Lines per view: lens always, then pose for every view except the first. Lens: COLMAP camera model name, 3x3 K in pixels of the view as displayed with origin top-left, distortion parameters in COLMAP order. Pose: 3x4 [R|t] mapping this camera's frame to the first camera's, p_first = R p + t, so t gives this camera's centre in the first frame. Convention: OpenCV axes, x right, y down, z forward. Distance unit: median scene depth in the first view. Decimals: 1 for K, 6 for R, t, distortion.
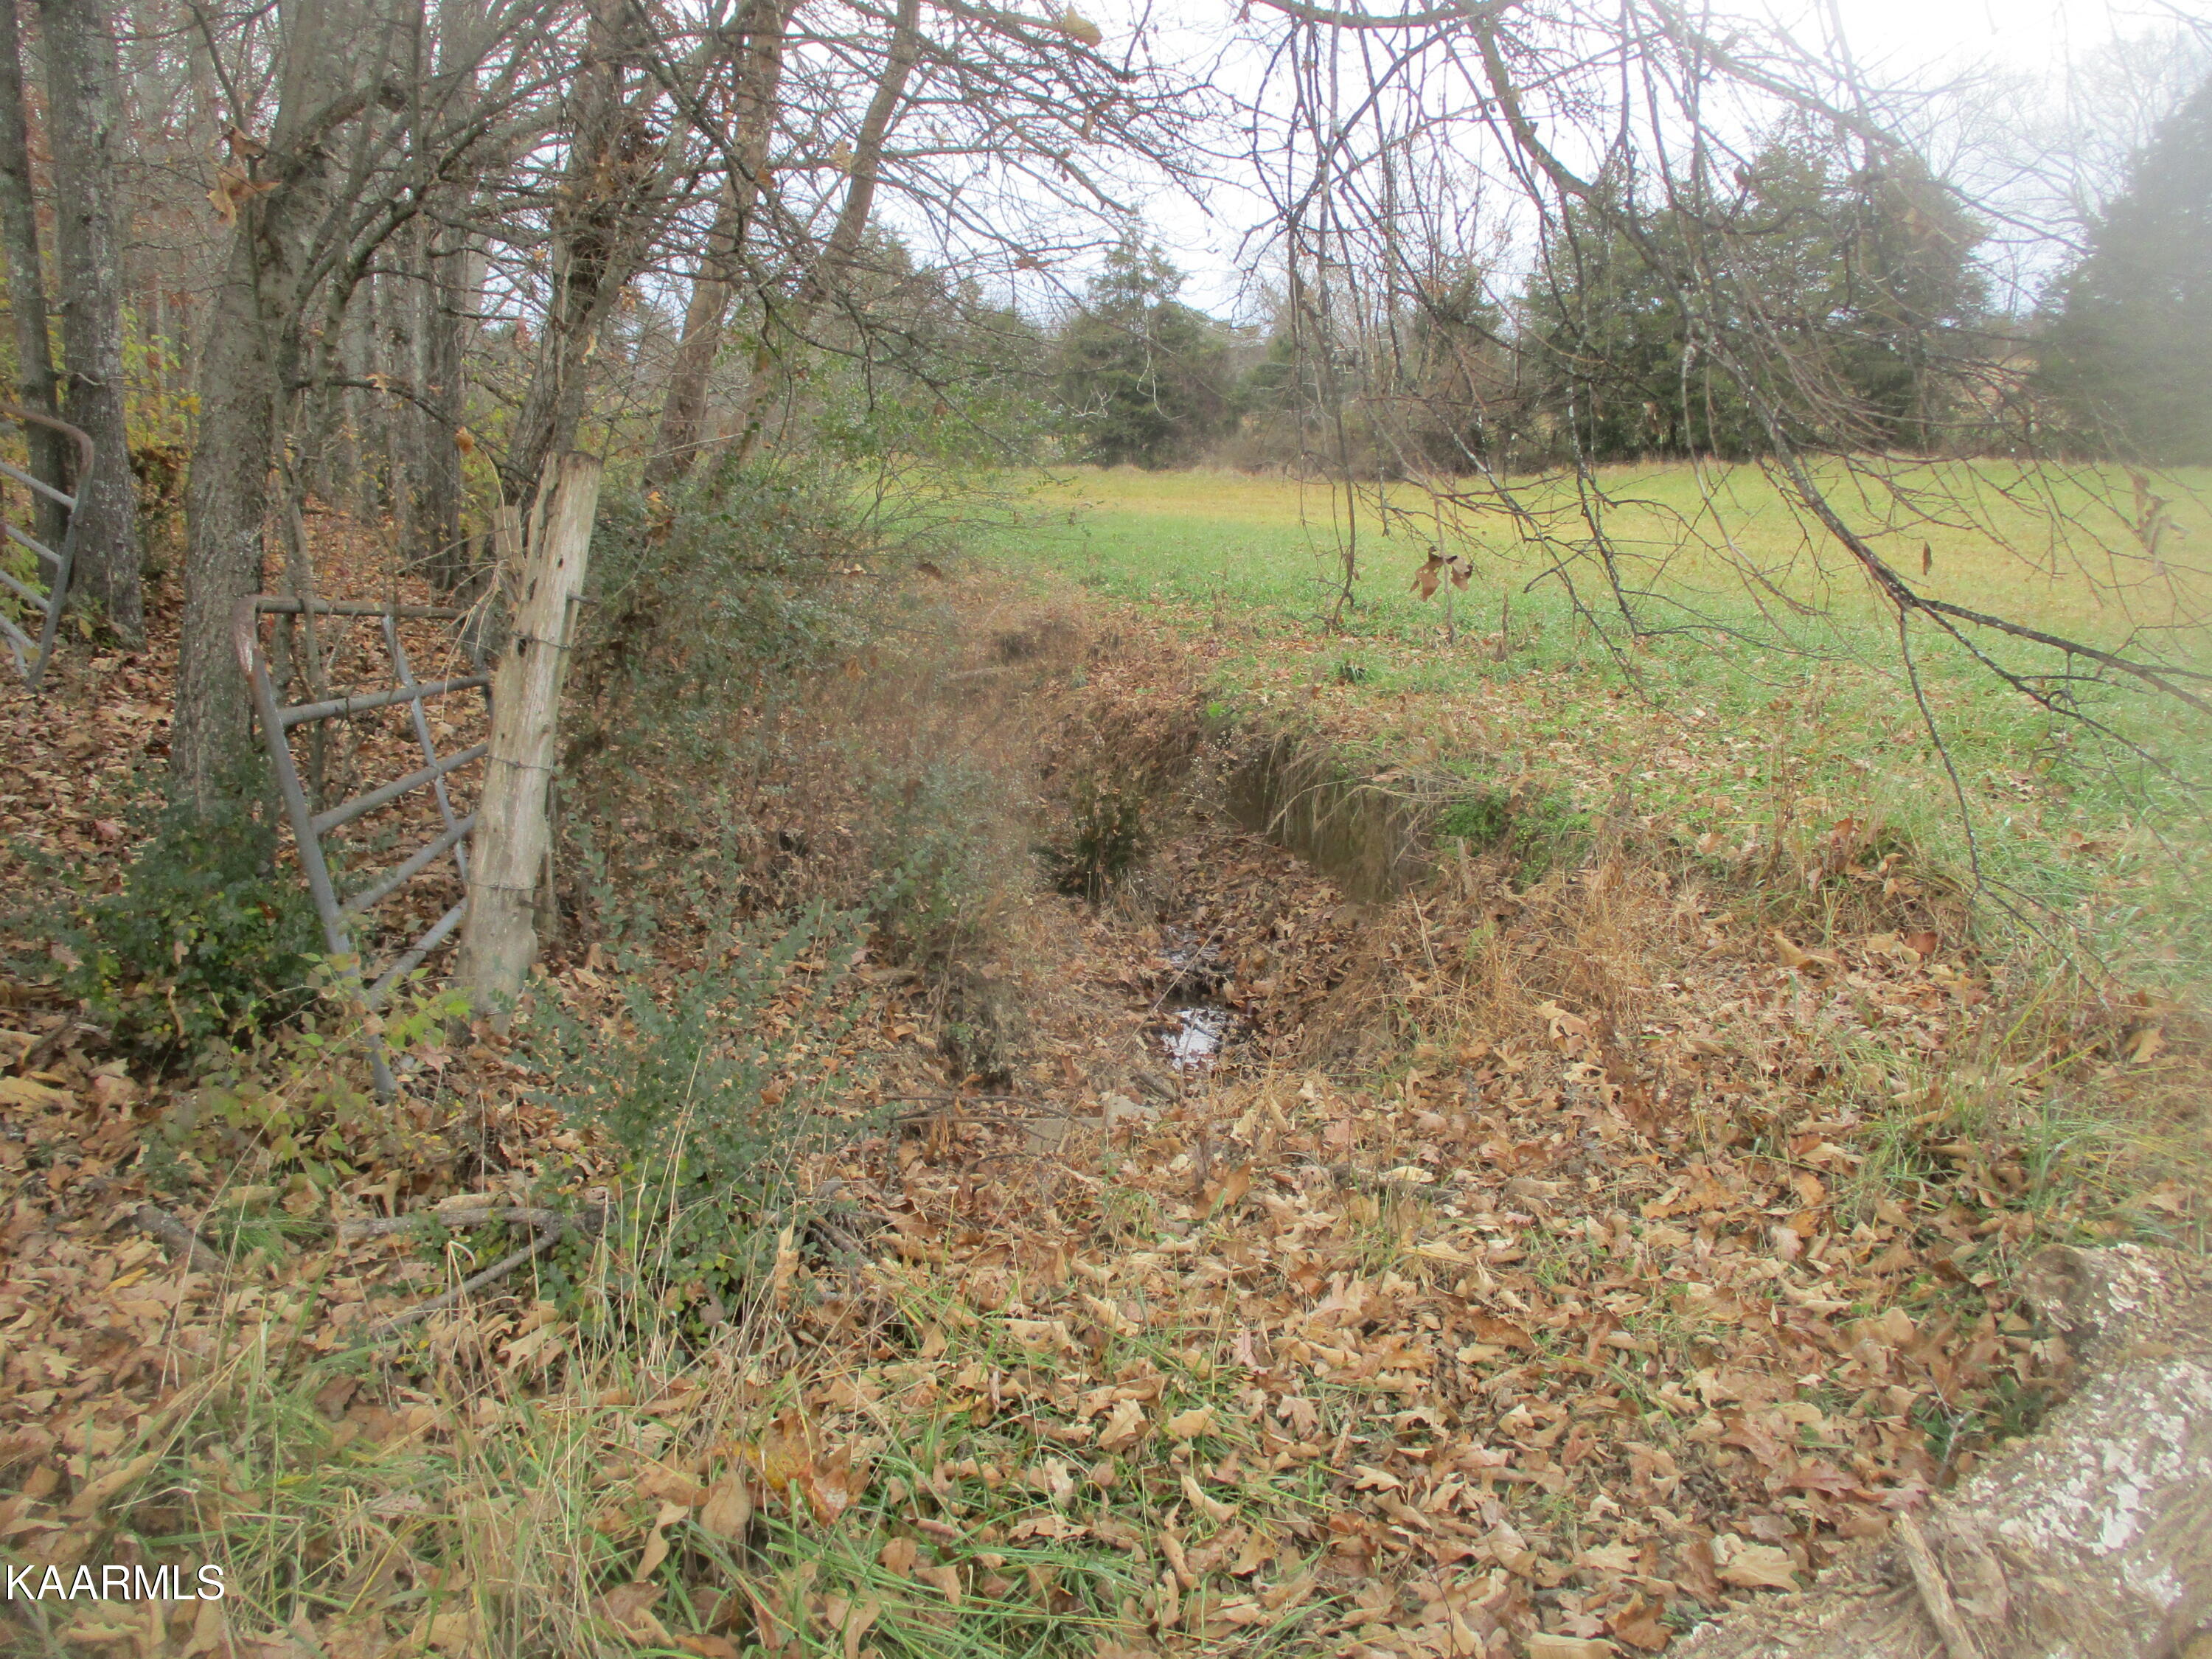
lens RADIAL K [[1875.6, 0, 1113.6], [0, 1875.6, 817.2], [0, 0, 1]] dist [-0.011321, 0.004219]
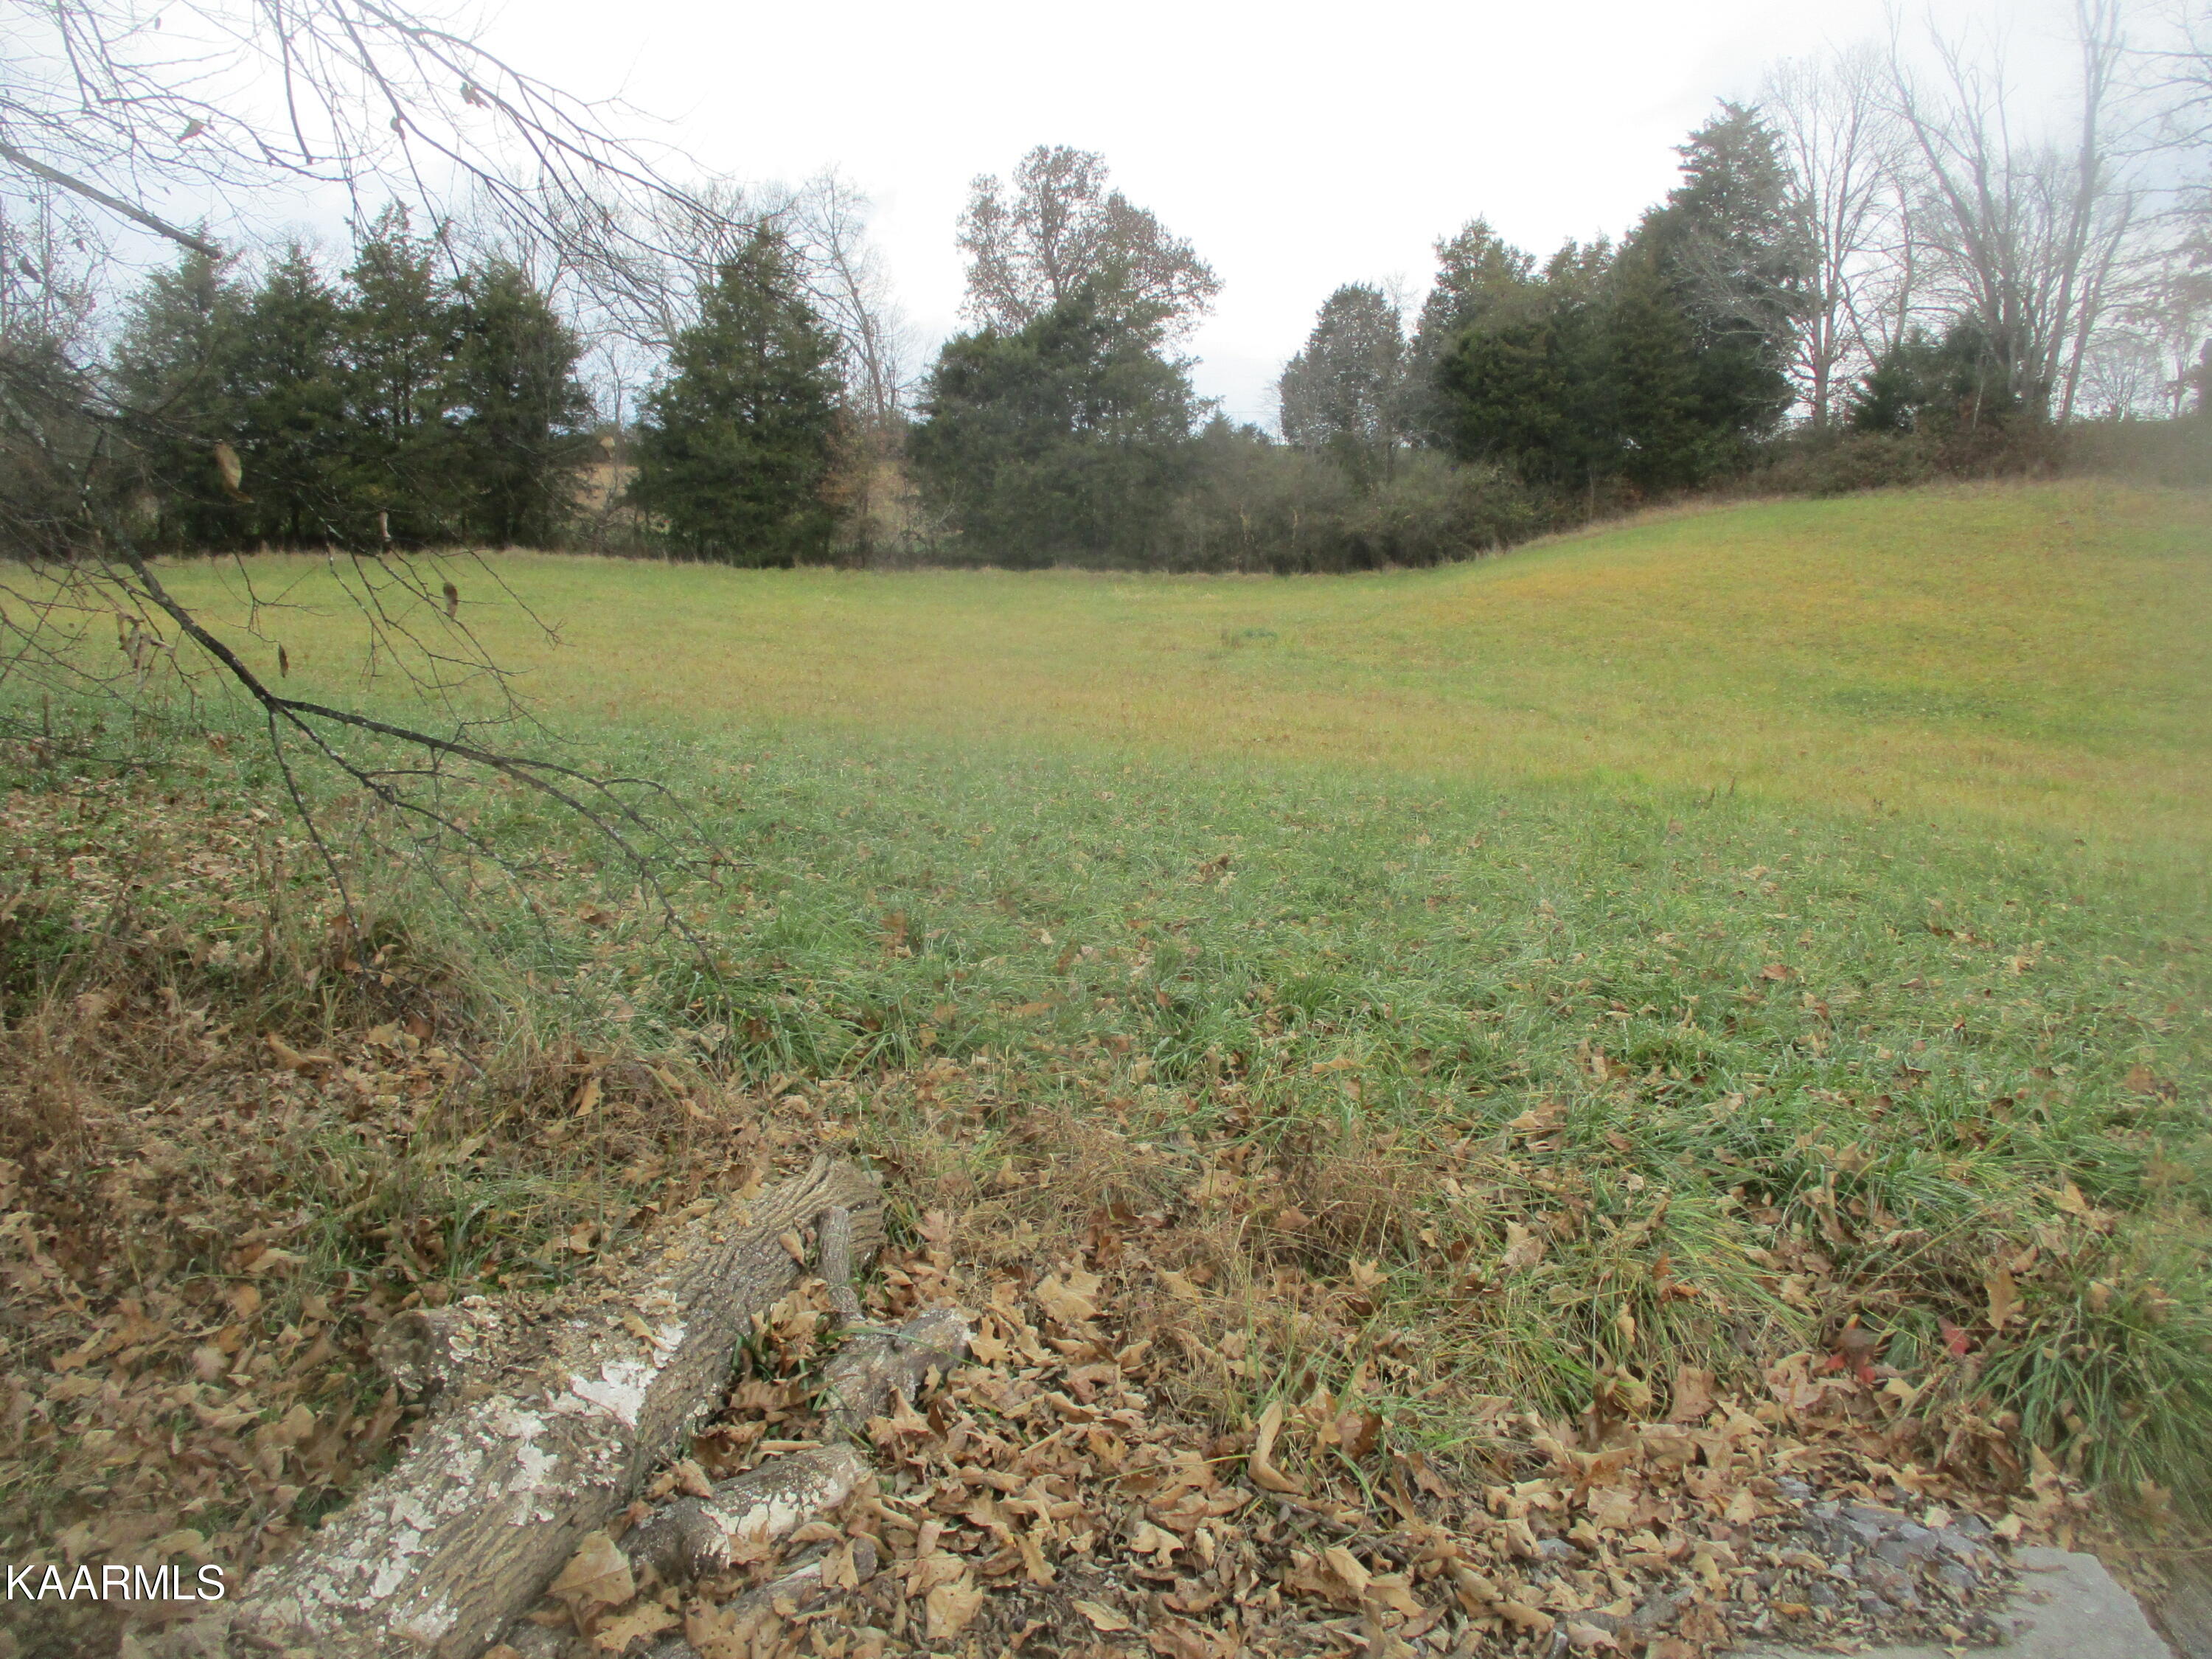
lens RADIAL K [[1875.6, 0, 1113.6], [0, 1875.6, 817.2], [0, 0, 1]] dist [-0.011321, 0.004219]
pose [[0.772297, -0.061351, 0.632292, 0.118103], [0.091789, 0.995658, -0.015505, 0.003390], [-0.628595, 0.070011, 0.774575, -0.061380]]
